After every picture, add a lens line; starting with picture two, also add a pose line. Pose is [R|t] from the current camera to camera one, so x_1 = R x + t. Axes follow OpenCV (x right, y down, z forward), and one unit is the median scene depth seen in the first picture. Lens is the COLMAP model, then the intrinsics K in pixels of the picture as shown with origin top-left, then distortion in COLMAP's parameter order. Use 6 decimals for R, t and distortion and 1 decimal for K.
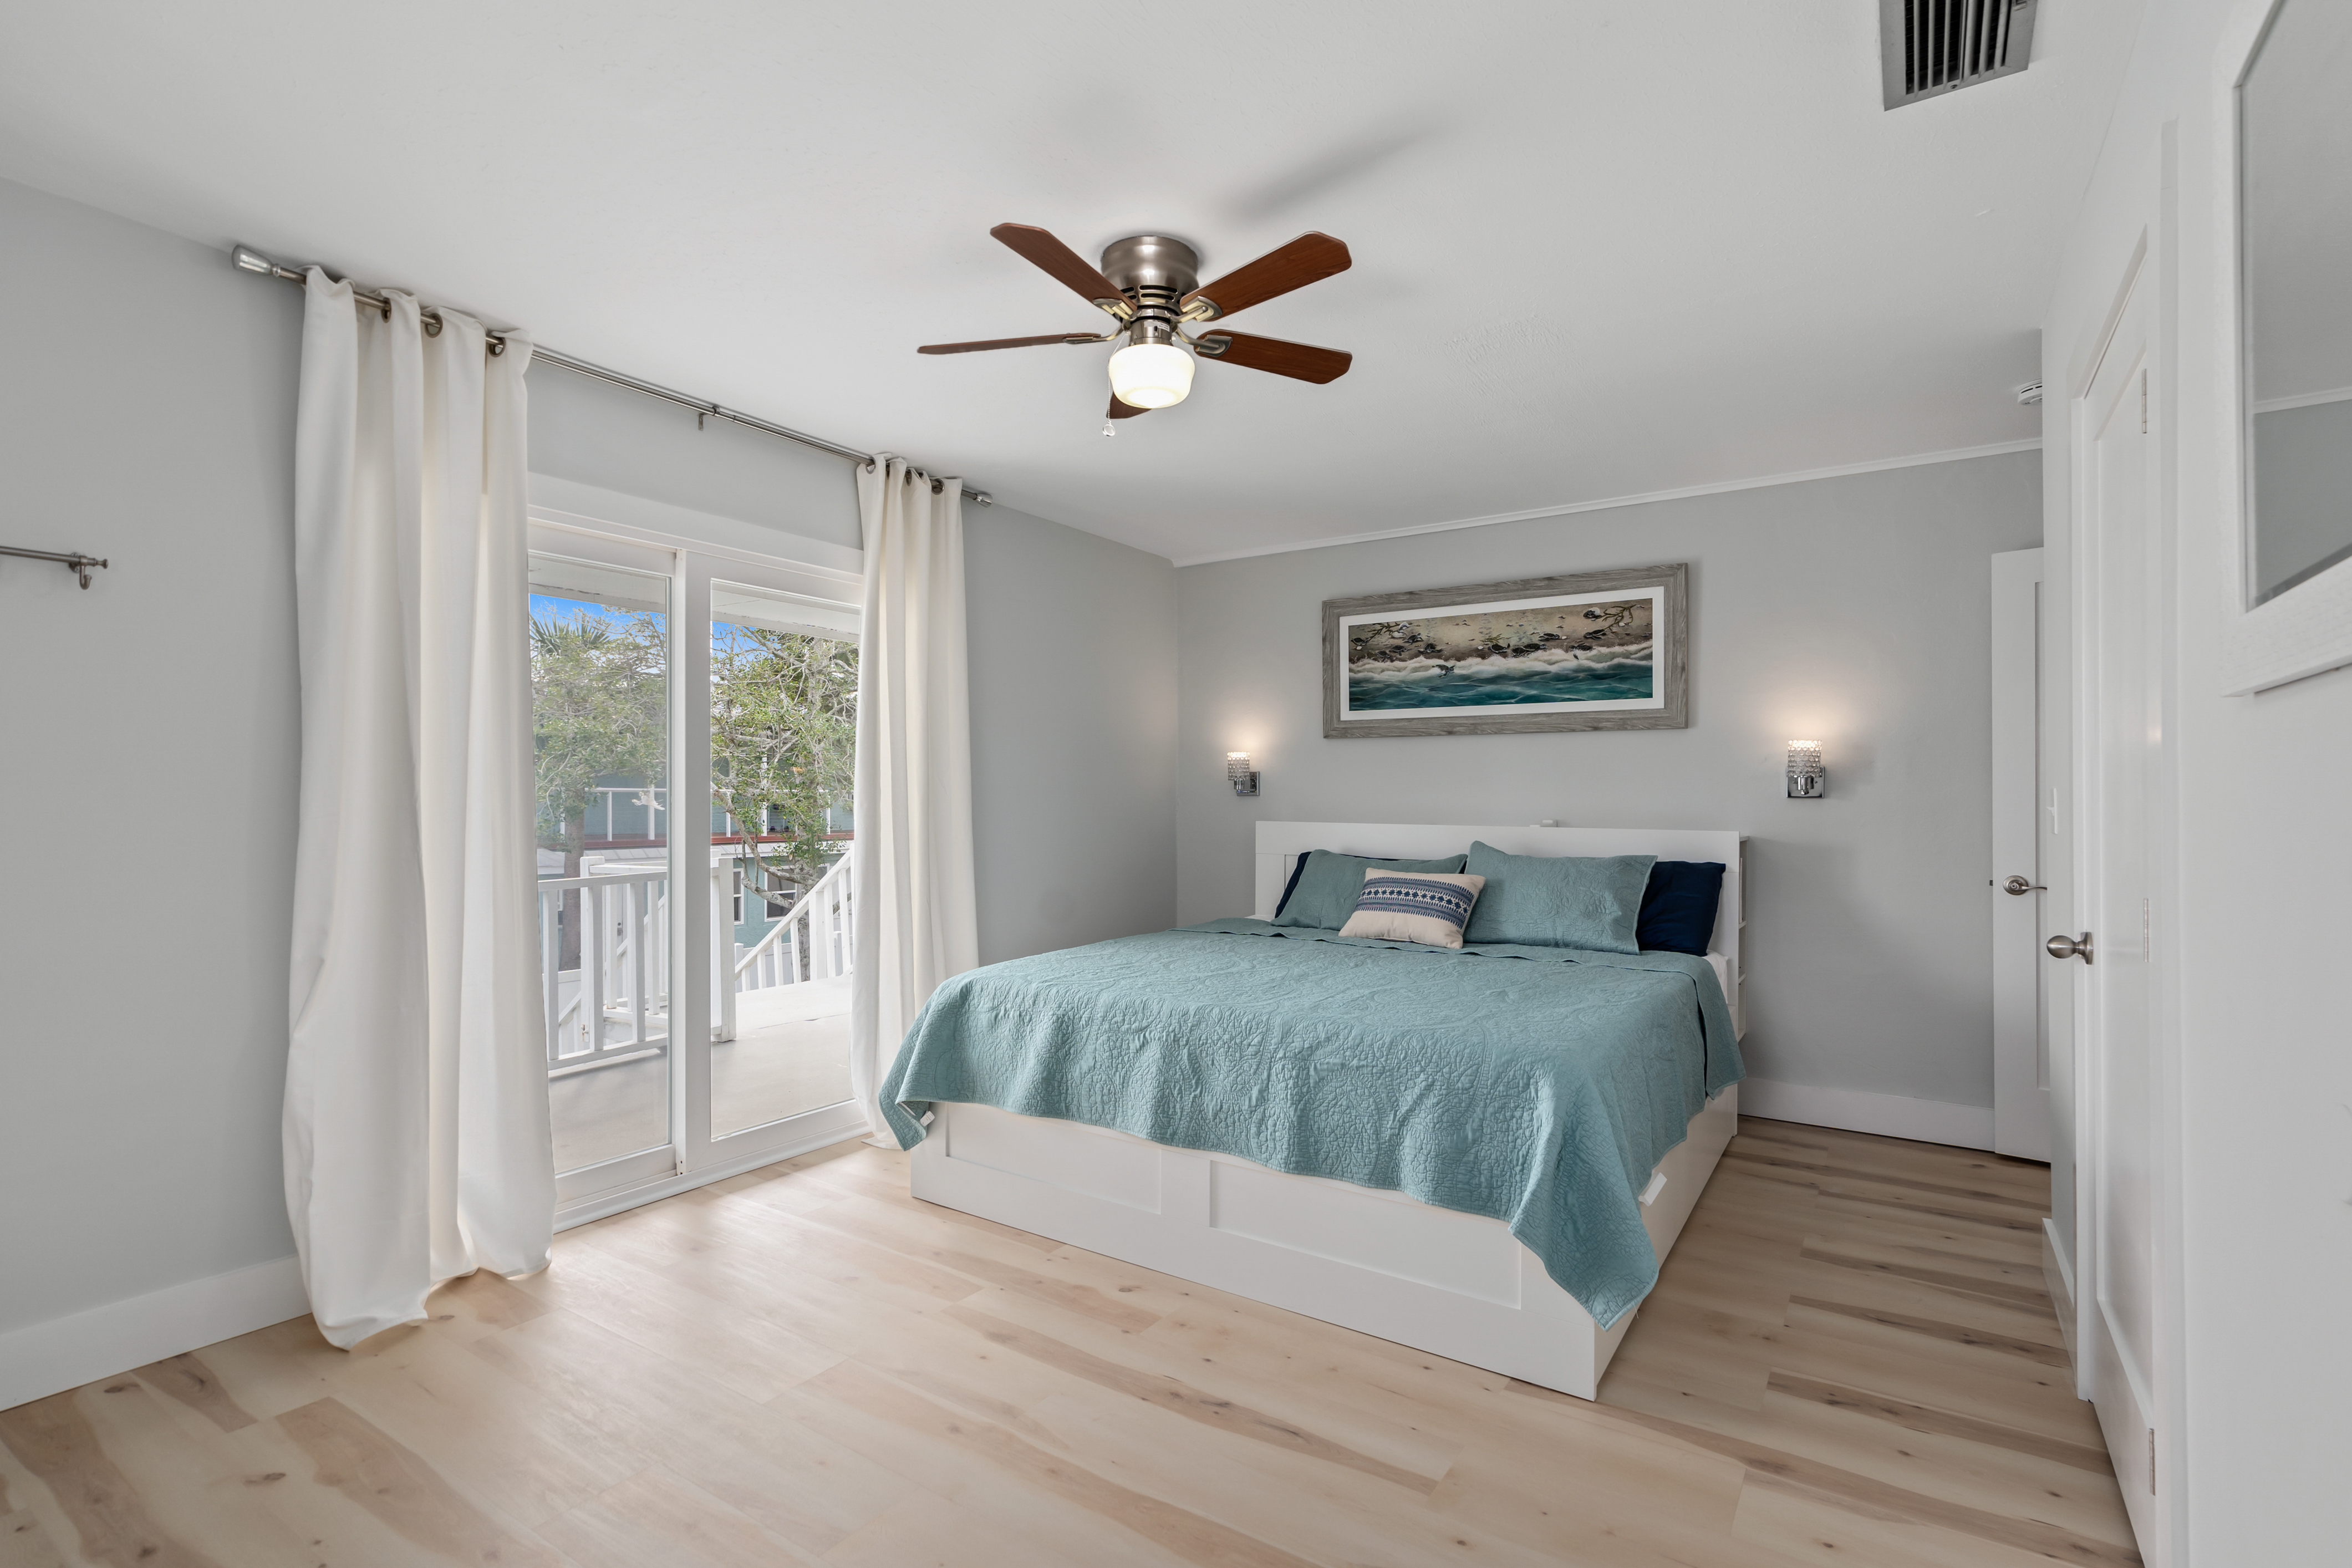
lens RADIAL K [[1083.1, 0, 1181.3], [0, 1083.1, 810.5], [0, 0, 1]] dist [-0.006162, 0.001521]
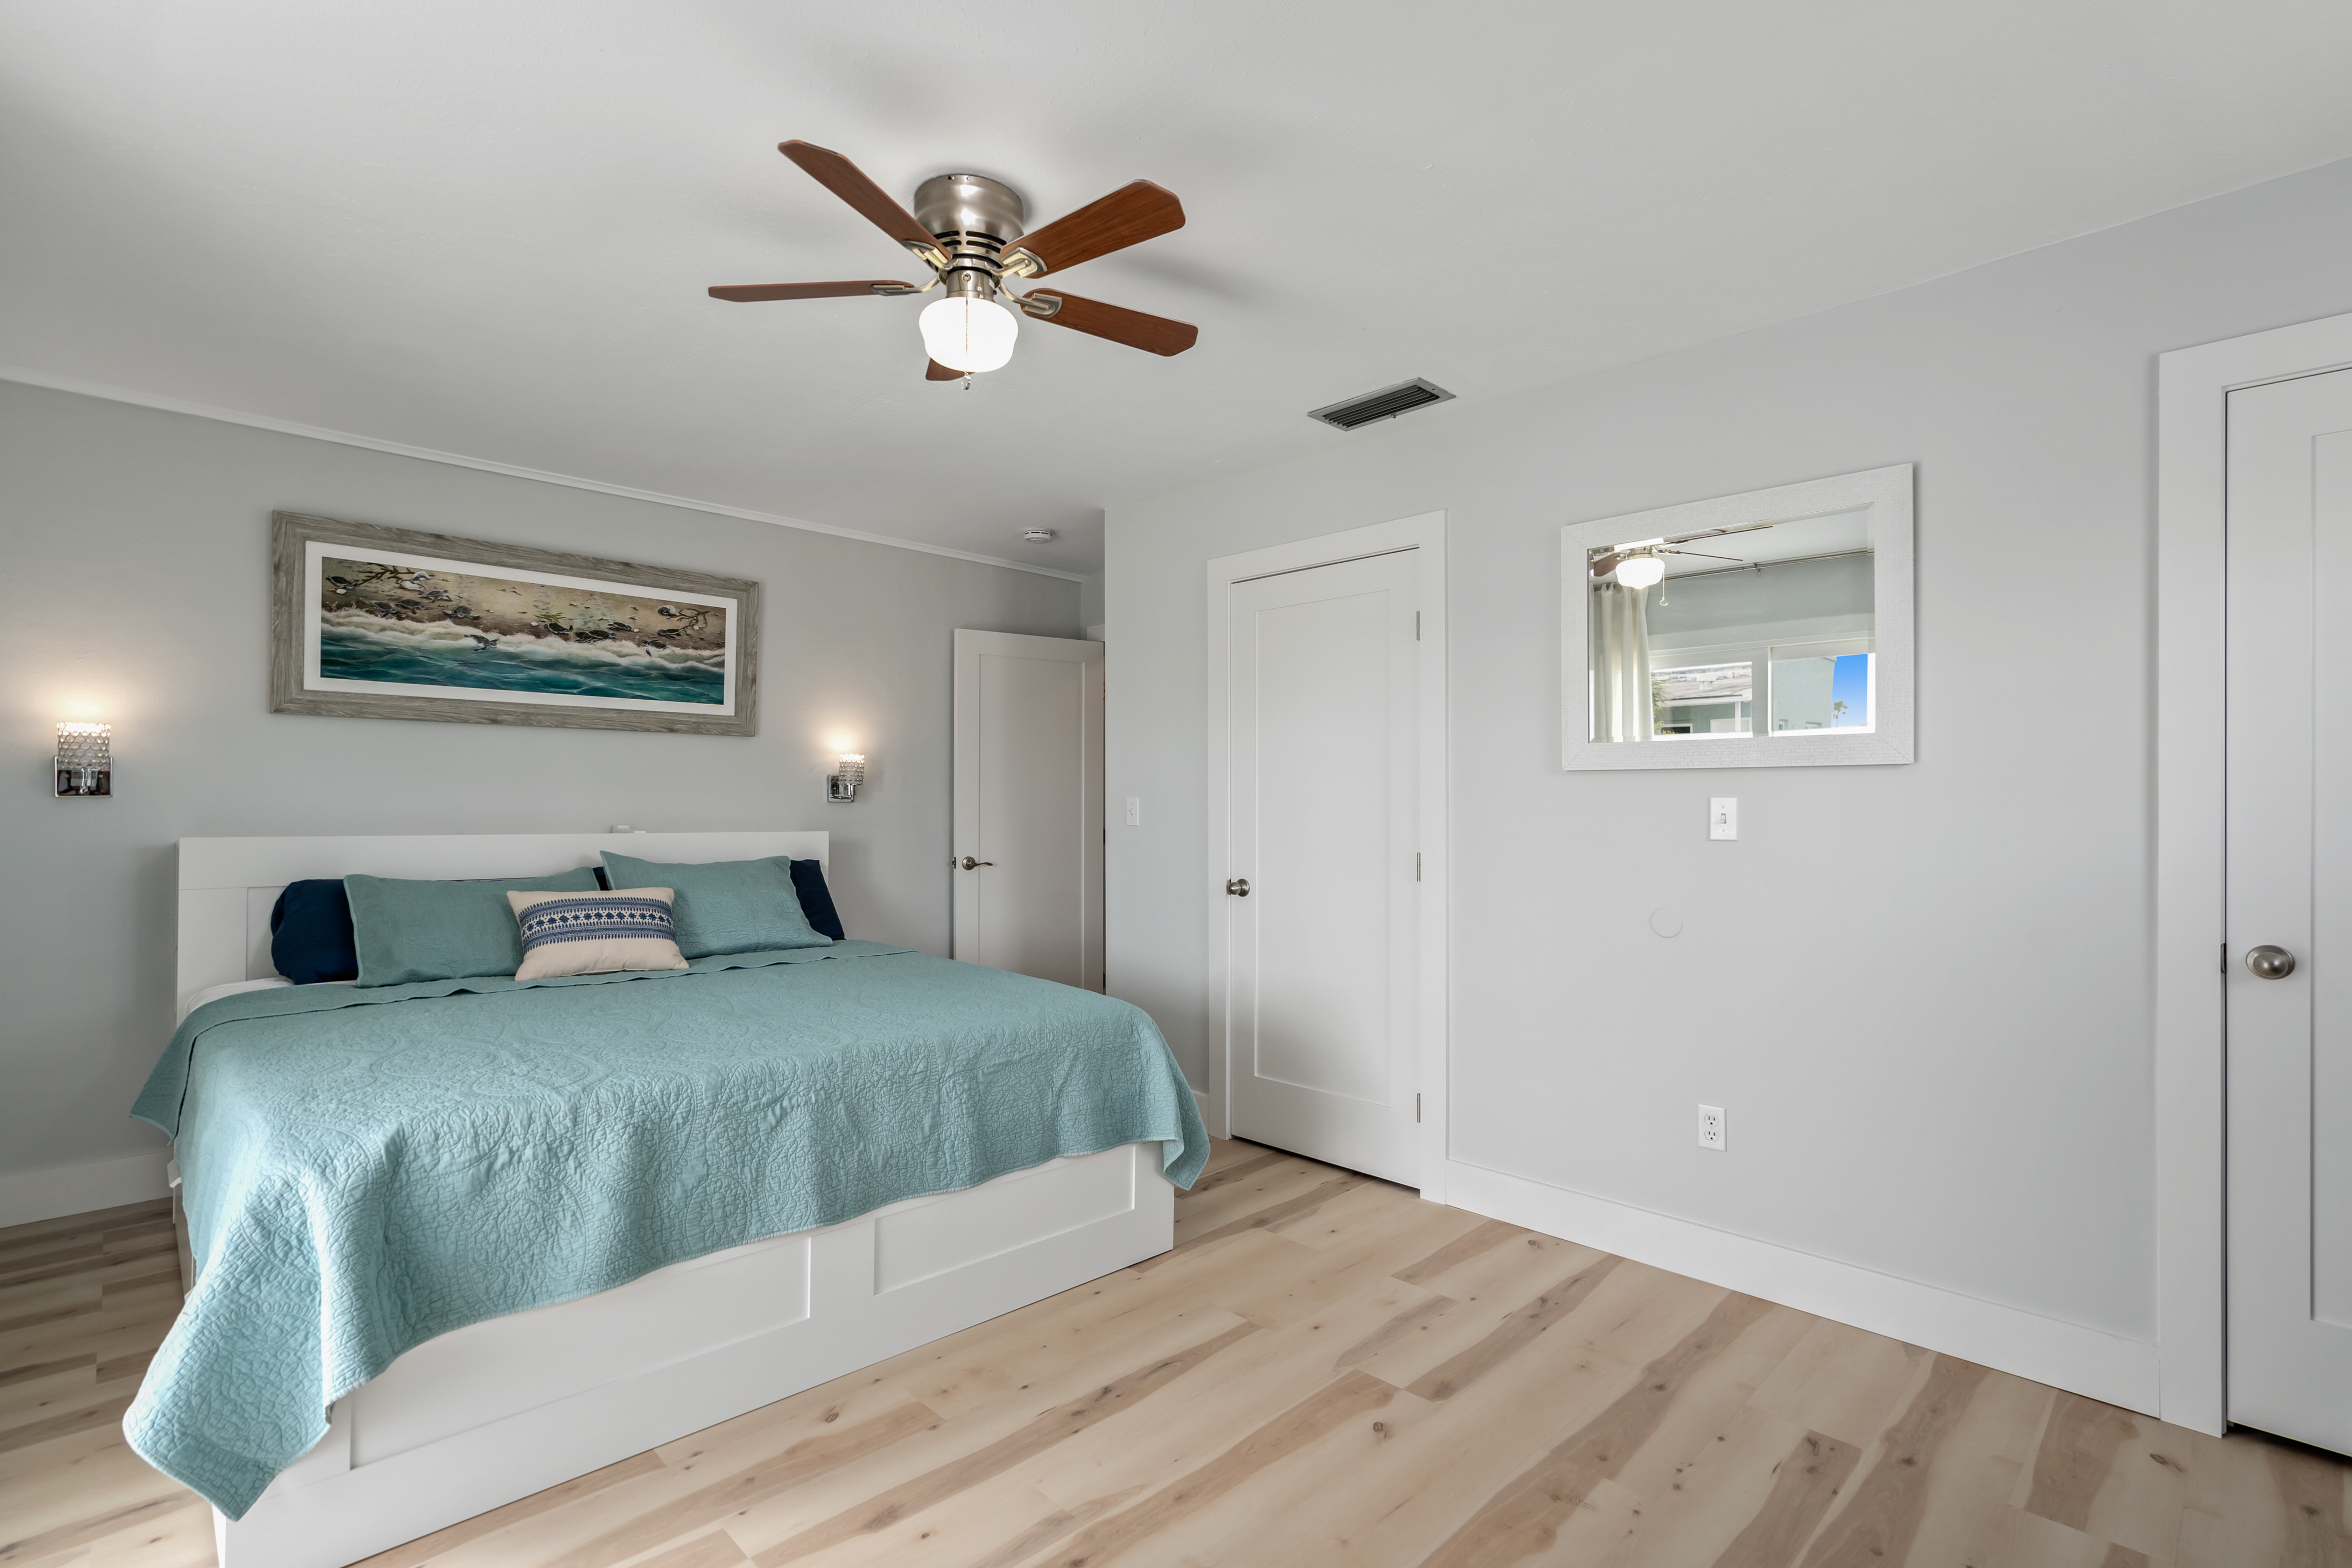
lens RADIAL K [[1083.1, 0, 1181.3], [0, 1083.1, 810.5], [0, 0, 1]] dist [-0.006162, 0.001521]
pose [[0.218313, -0.008192, 0.975845, -0.472781], [0.006698, 0.999954, 0.006895, -0.007365], [-0.975856, 0.005031, 0.218357, 0.346821]]
